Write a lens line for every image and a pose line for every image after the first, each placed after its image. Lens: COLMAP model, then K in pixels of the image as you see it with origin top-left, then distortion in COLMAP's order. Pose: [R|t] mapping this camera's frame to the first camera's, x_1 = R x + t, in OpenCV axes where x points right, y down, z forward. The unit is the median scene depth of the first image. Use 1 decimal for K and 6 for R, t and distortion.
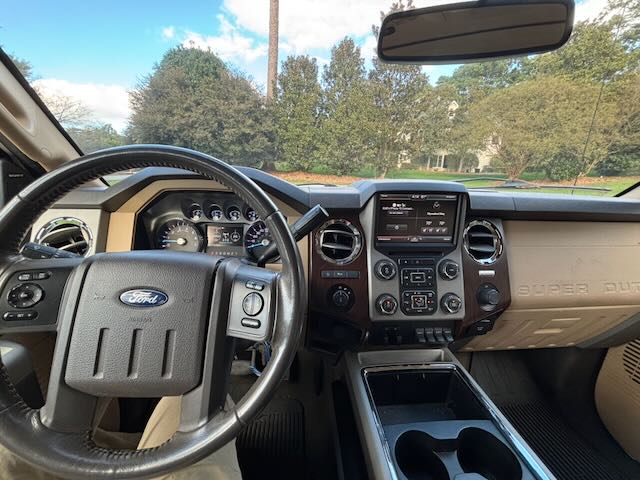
lens RADIAL K [[255.3, 0, 320.0], [0, 255.3, 240.0], [0, 0, 1]] dist [-0.001069, -0.000033]
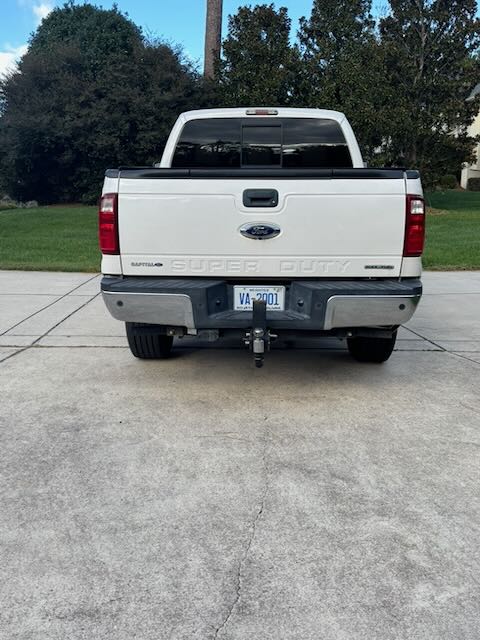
lens RADIAL K [[620.1, 0, 240.0], [0, 620.1, 320.0], [0, 0, 1]] dist [0.055251, 0.009533]
pose [[0.993118, -0.002532, -0.117088, 0.045772], [-0.007914, 0.996030, -0.088662, 0.138296], [0.116847, 0.088978, 0.989156, -0.387706]]
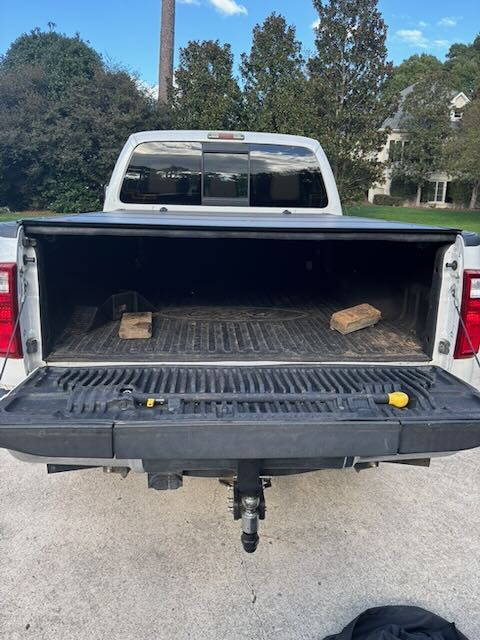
lens RADIAL K [[481.9, 0, 240.0], [0, 481.9, 320.0], [0, 0, 1]] dist [0.111220, -0.115950]
pose [[0.999891, -0.003885, -0.014266, 0.027451], [0.003189, 0.998819, -0.048474, 0.093539], [0.014438, 0.048423, 0.998723, -0.287229]]
